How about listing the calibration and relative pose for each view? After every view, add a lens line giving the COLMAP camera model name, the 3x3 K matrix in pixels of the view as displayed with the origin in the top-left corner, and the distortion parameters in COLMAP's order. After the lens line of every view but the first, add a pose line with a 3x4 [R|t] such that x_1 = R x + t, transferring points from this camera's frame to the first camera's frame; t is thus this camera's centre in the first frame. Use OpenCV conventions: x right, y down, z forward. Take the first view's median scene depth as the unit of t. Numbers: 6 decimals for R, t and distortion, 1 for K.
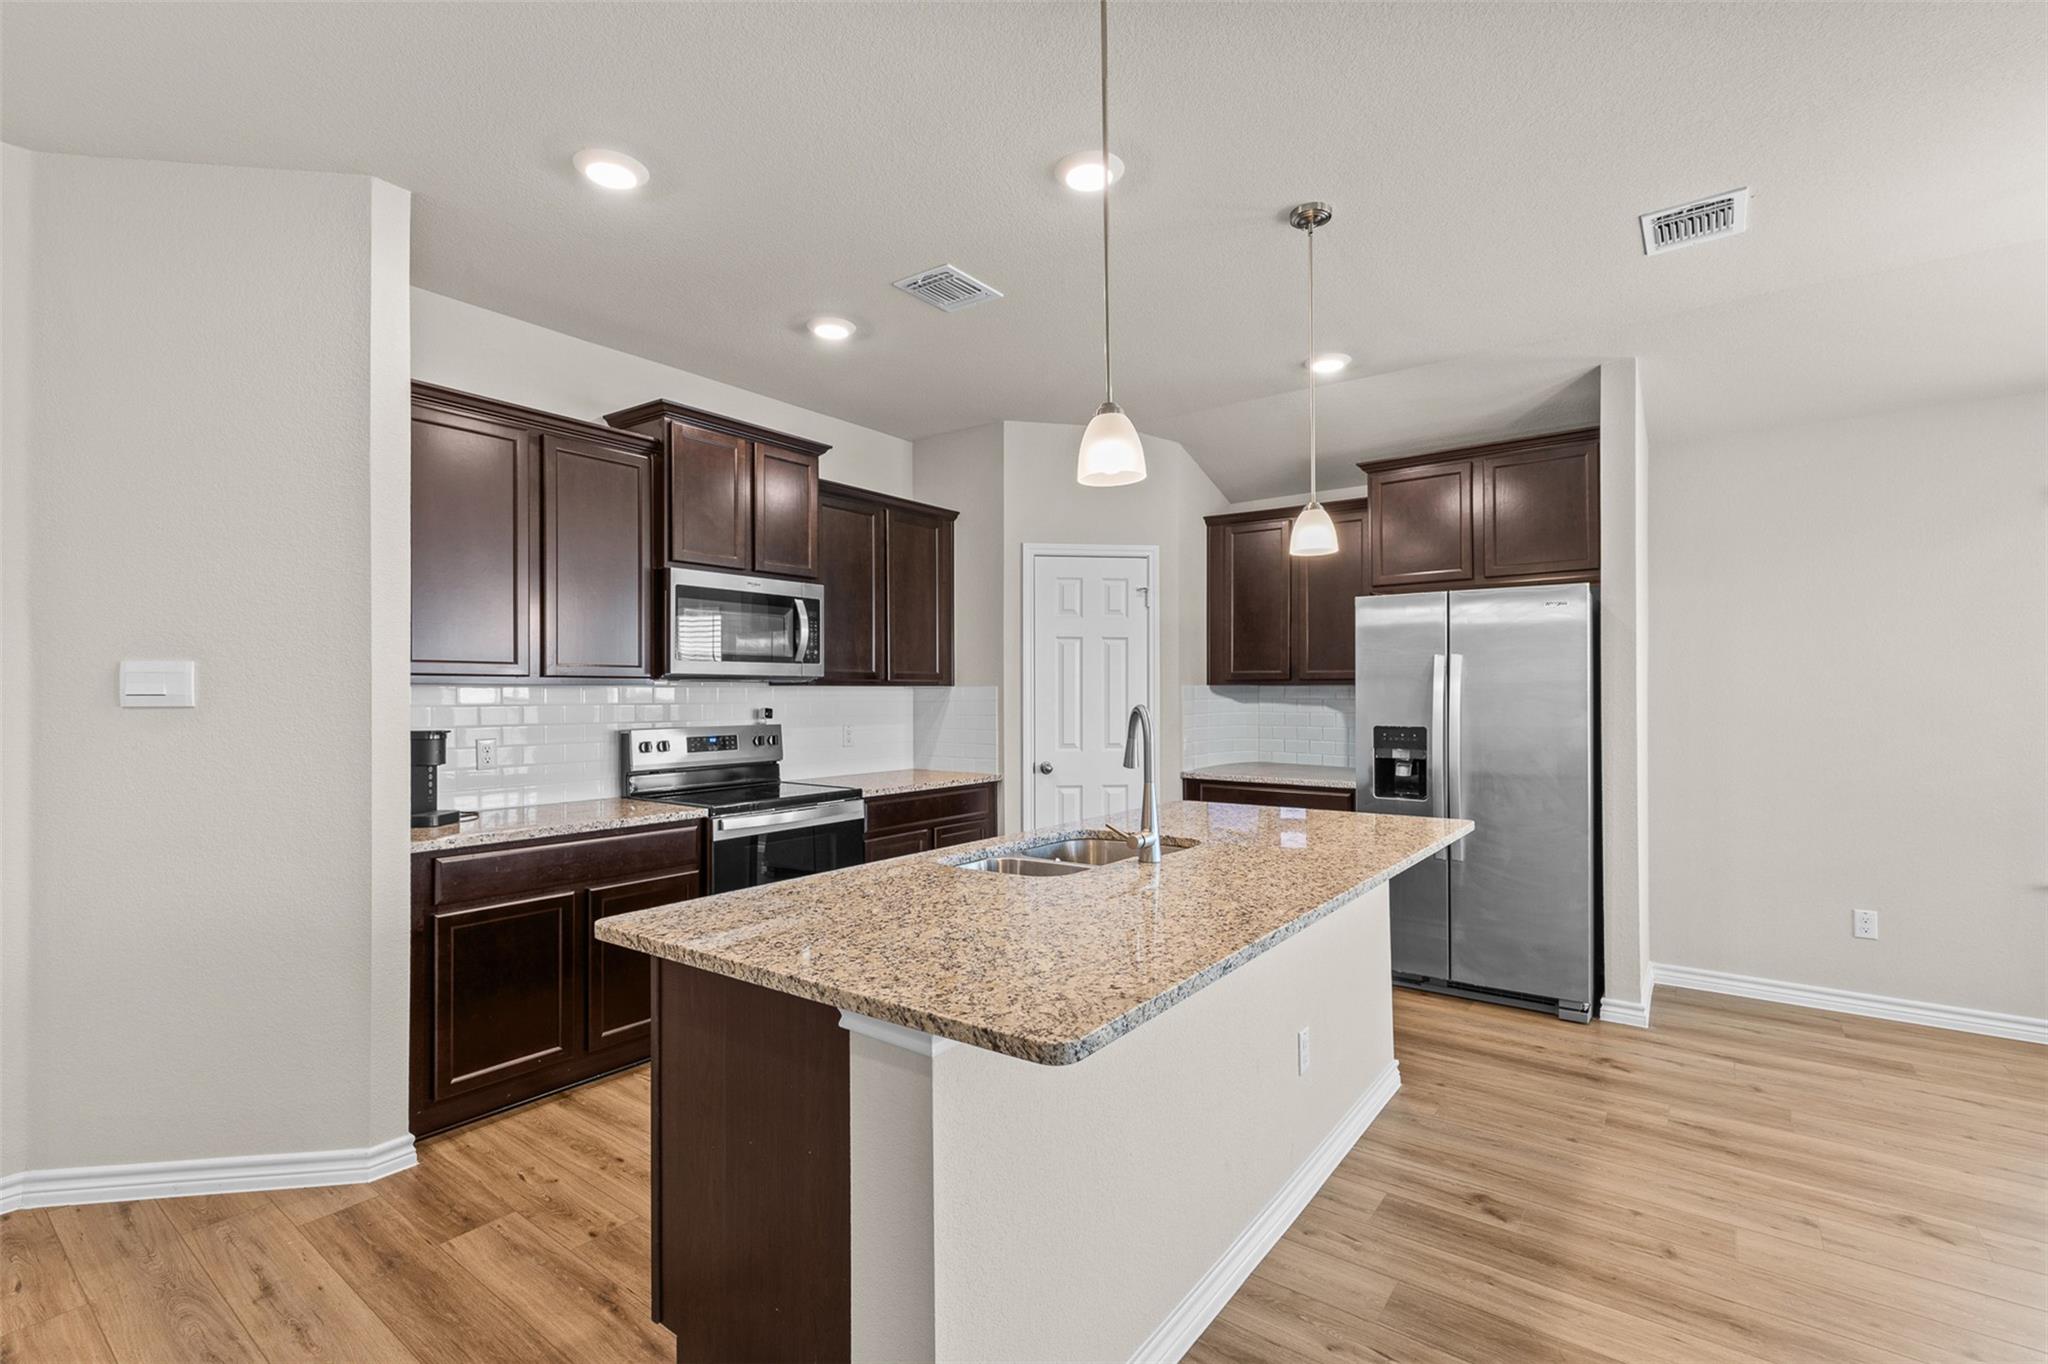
lens RADIAL K [[920.8, 0, 1030.8], [0, 920.8, 688.0], [0, 0, 1]] dist [0.011788, -0.002877]
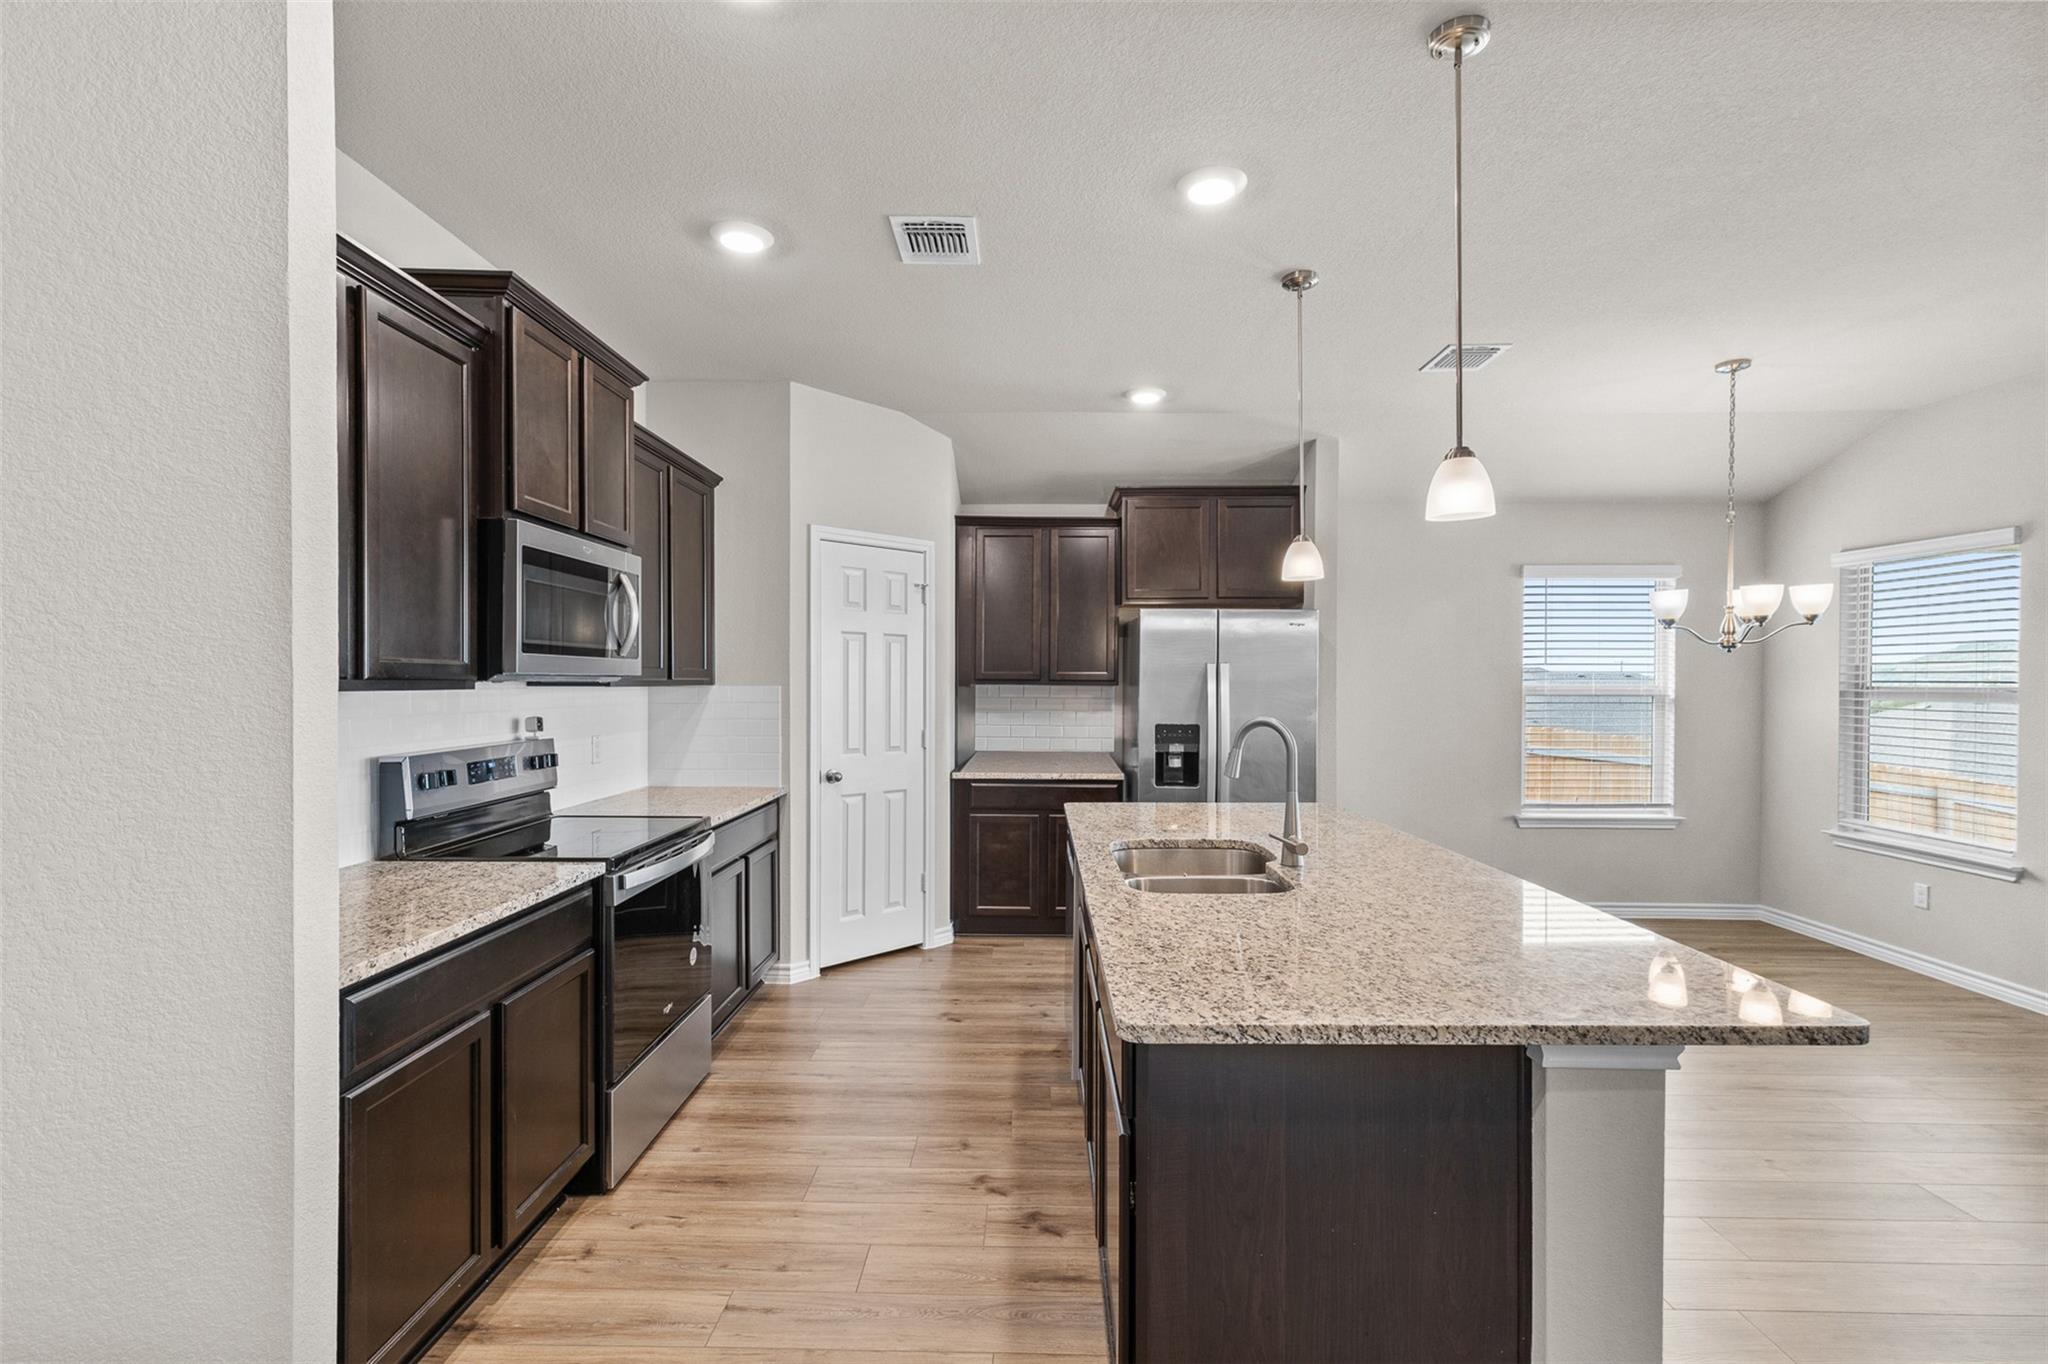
lens RADIAL K [[920.8, 0, 1034.6], [0, 920.8, 688.7], [0, 0, 1]] dist [0.011788, -0.002877]
pose [[0.805469, 0.000962, 0.592637, -0.440829], [-0.010659, 0.999860, 0.012865, -0.015753], [-0.592542, -0.016679, 0.805367, 0.190889]]
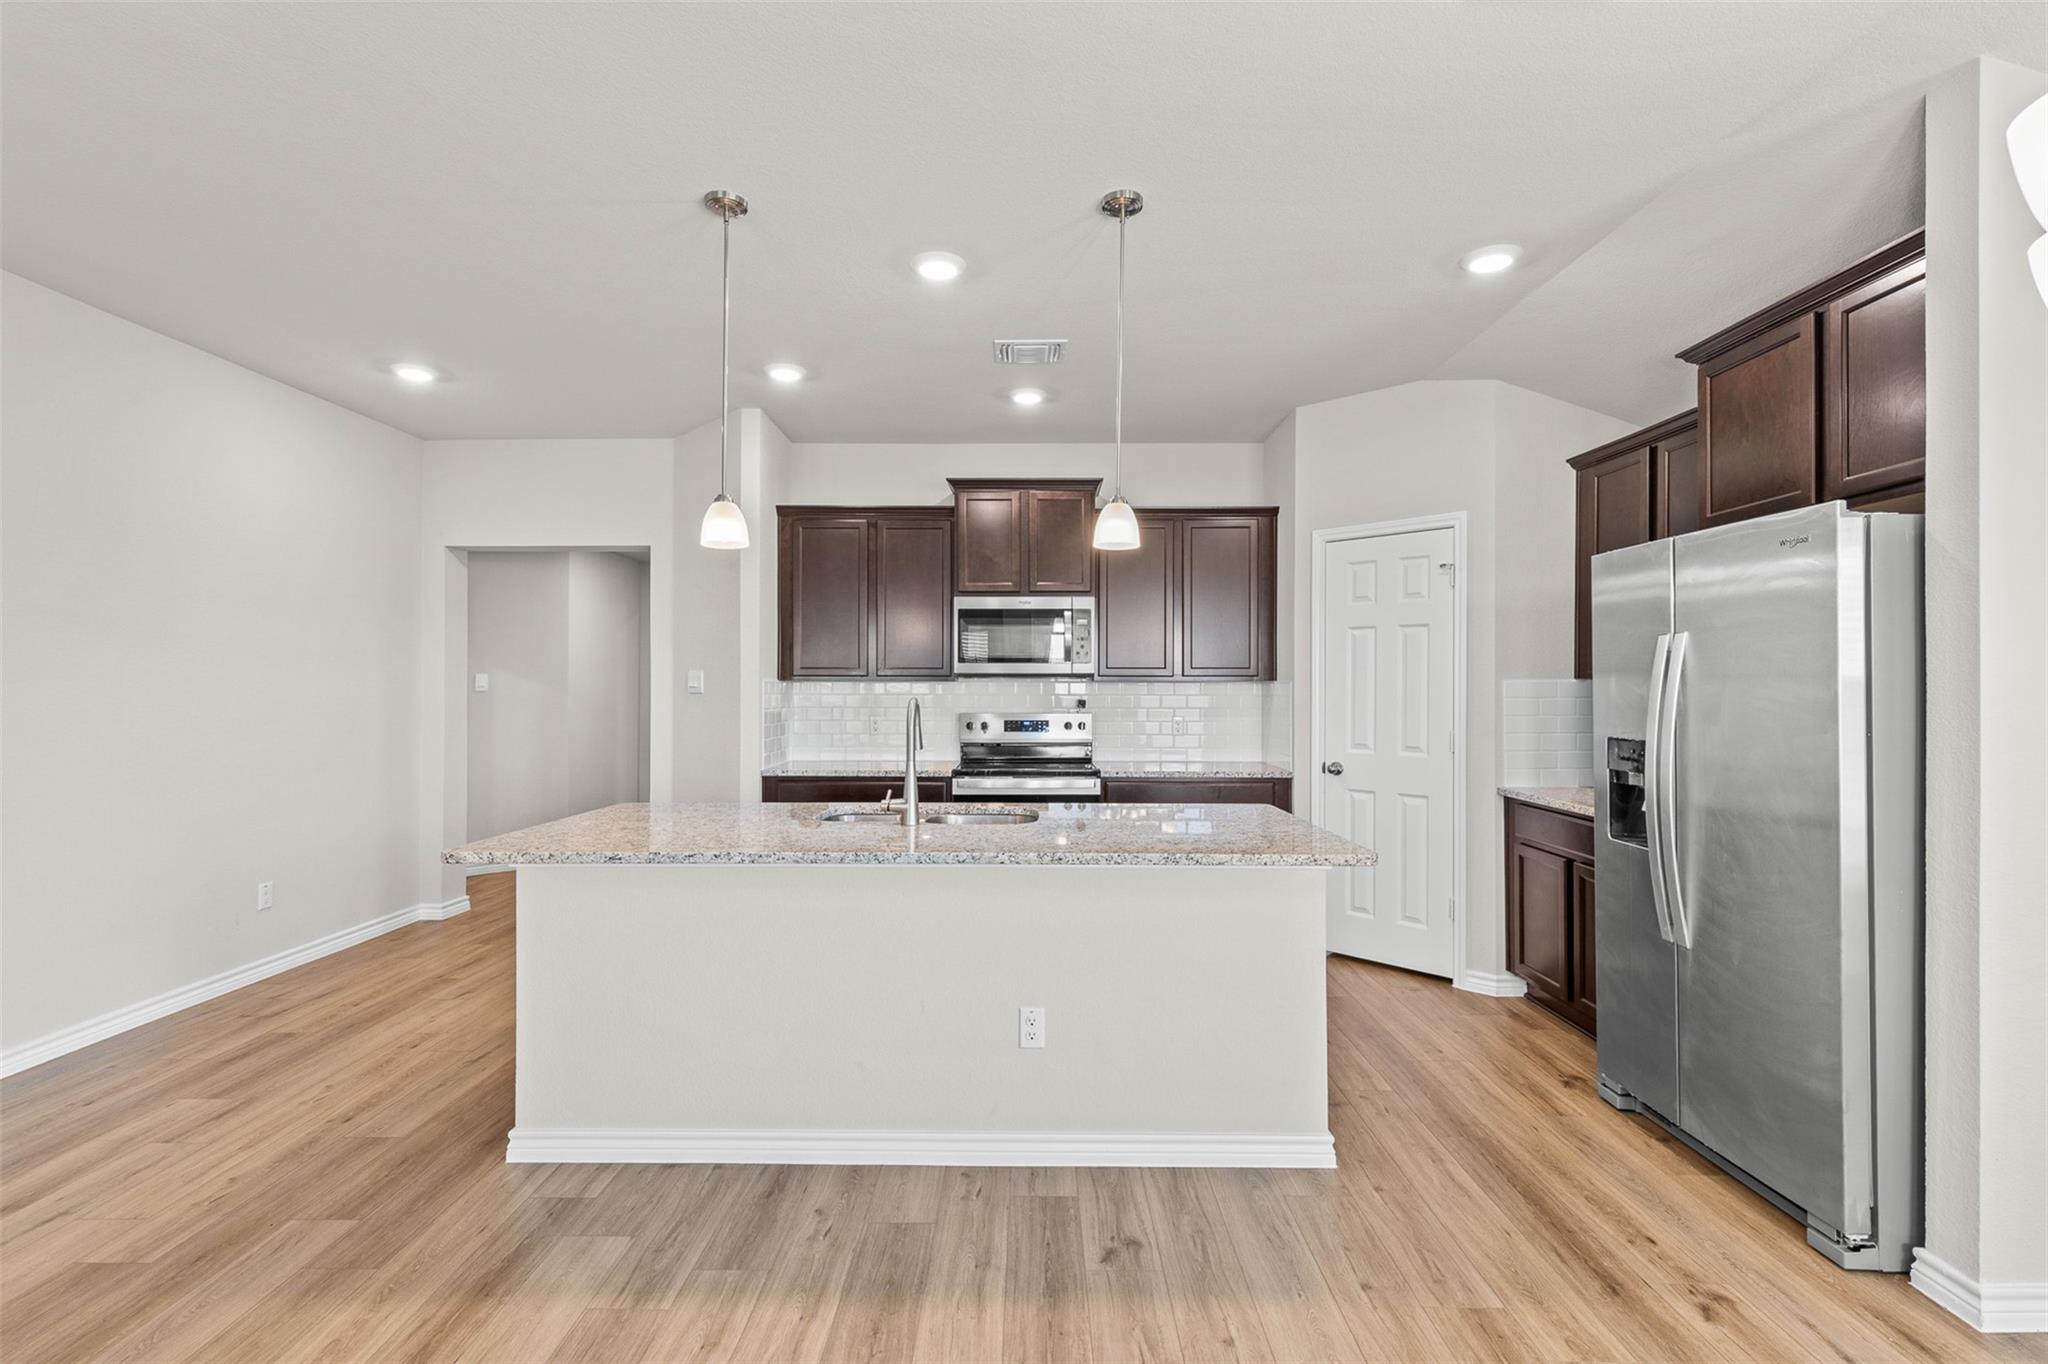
lens RADIAL K [[920.8, 0, 1019.0], [0, 920.8, 681.0], [0, 0, 1]] dist [0.011788, -0.002877]
pose [[0.586763, -0.003256, -0.809752, 0.719392], [0.001641, 0.999995, -0.002831, 0.000270], [0.809757, 0.000332, 0.586765, 0.234074]]
